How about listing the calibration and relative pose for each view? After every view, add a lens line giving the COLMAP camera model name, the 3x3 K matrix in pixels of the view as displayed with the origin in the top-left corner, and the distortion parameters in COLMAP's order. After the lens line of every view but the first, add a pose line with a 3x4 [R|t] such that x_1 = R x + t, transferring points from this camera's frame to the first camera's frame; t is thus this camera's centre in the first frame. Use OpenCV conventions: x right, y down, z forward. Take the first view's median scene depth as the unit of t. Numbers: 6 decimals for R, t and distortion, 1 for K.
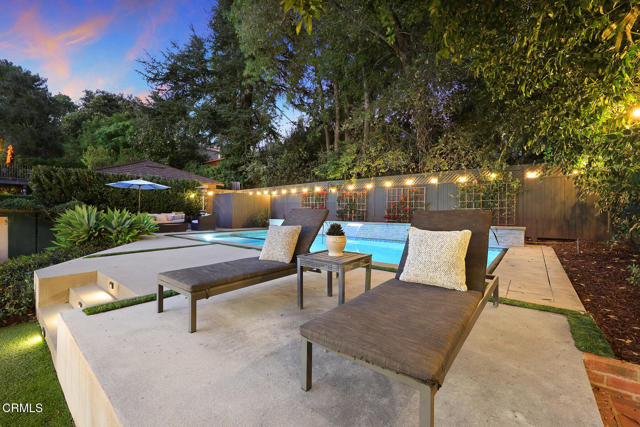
lens RADIAL K [[259.4, 0, 320.0], [0, 259.4, 213.5], [0, 0, 1]] dist [-0.000346, 0.000312]
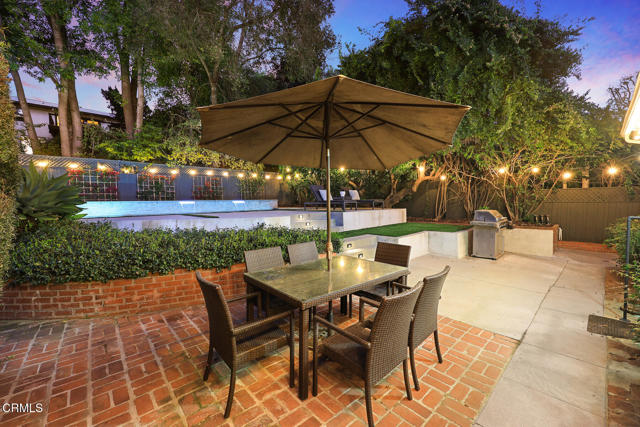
lens RADIAL K [[259.4, 0, 320.0], [0, 259.4, 213.5], [0, 0, 1]] dist [-0.000346, 0.000312]
pose [[0.142864, -0.050068, 0.988475, -0.685693], [0.028574, 0.998512, 0.046446, 0.037080], [-0.989330, 0.021609, 0.144082, 0.137893]]
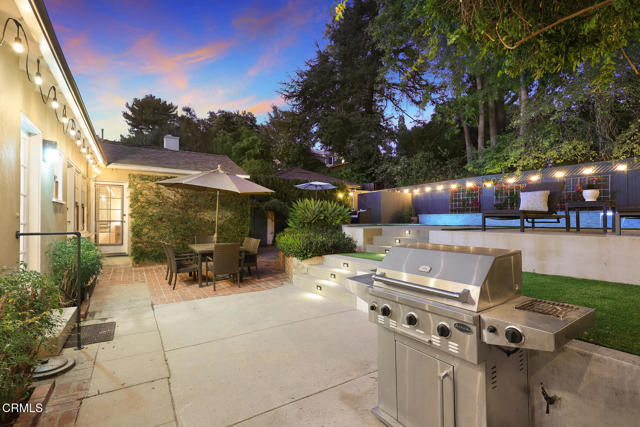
lens RADIAL K [[294.6, 0, 320.0], [0, 294.6, 213.5], [0, 0, 1]] dist [0.001940, 0.000424]
pose [[0.950000, -0.013014, -0.311978, -0.184226], [0.003758, 0.999535, -0.030252, 0.046586], [0.312227, 0.027567, 0.949608, -0.249106]]
